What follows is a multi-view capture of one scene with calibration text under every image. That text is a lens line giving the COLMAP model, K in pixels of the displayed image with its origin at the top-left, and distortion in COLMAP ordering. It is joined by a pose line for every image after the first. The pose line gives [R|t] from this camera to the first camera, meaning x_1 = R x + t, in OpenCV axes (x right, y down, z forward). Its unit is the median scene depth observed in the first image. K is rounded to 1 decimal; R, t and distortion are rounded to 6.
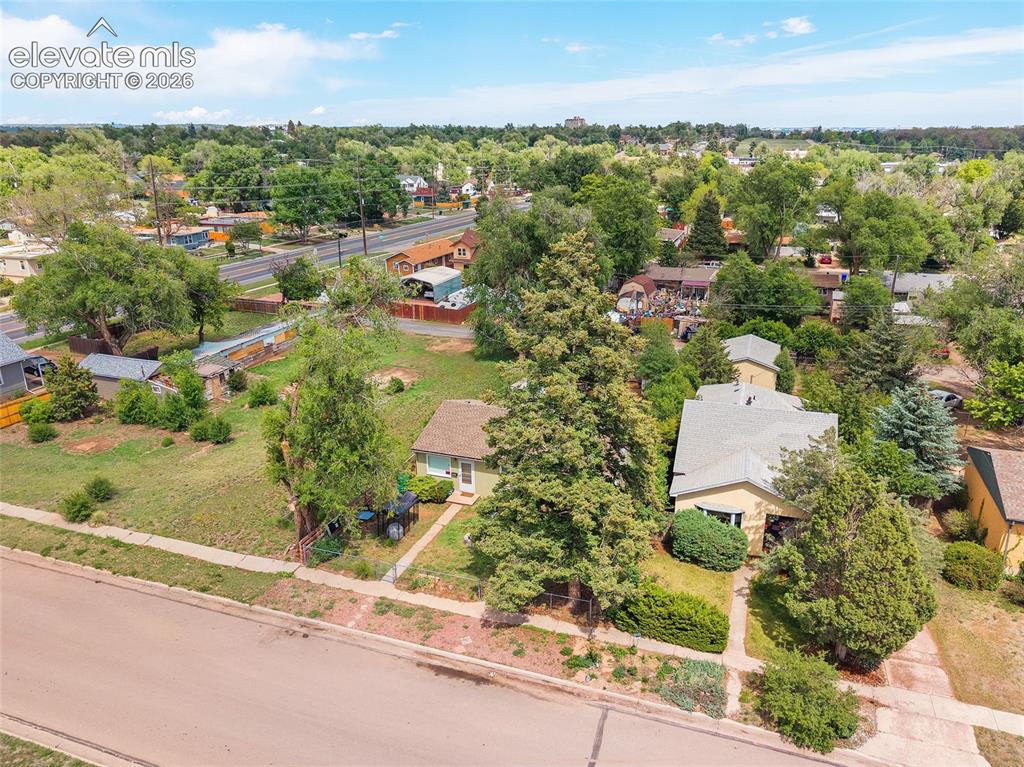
lens RADIAL K [[732.5, 0, 512.0], [0, 732.5, 383.5], [0, 0, 1]] dist [0.005895, 0.000318]
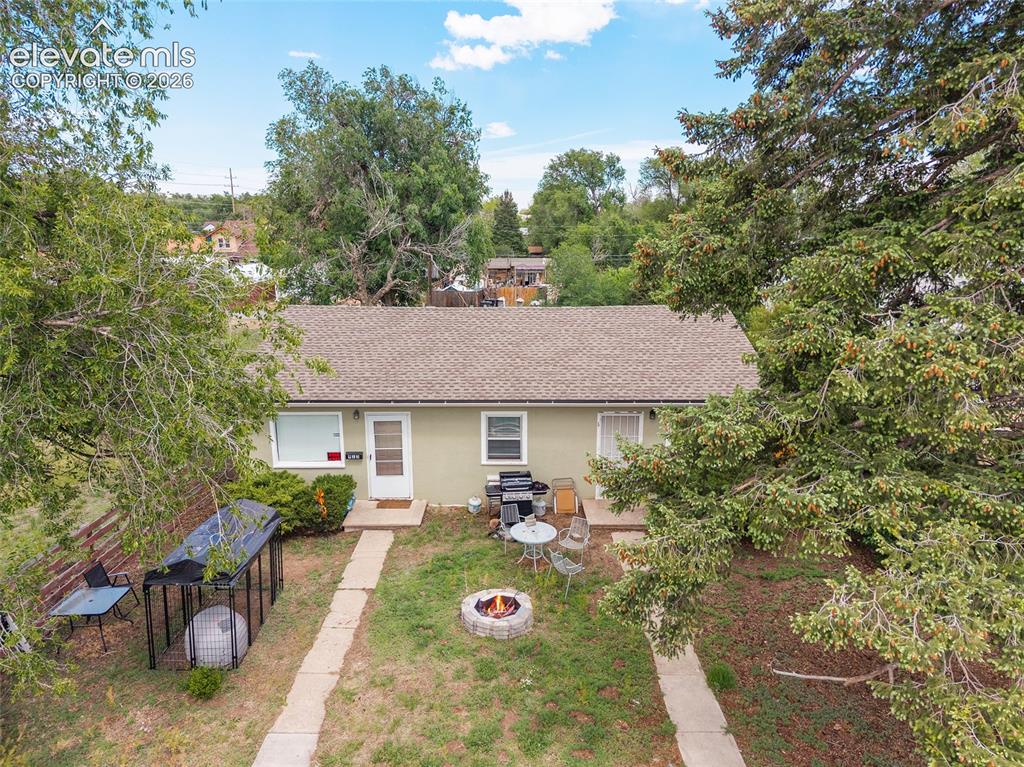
lens RADIAL K [[713.6, 0, 512.0], [0, 713.6, 383.5], [0, 0, 1]] dist [0.003596, 0.001581]
pose [[0.939488, -0.067402, 0.335884, -0.130713], [0.098521, 0.992193, -0.076466, 0.130794], [-0.328108, 0.104931, 0.938794, 0.659186]]
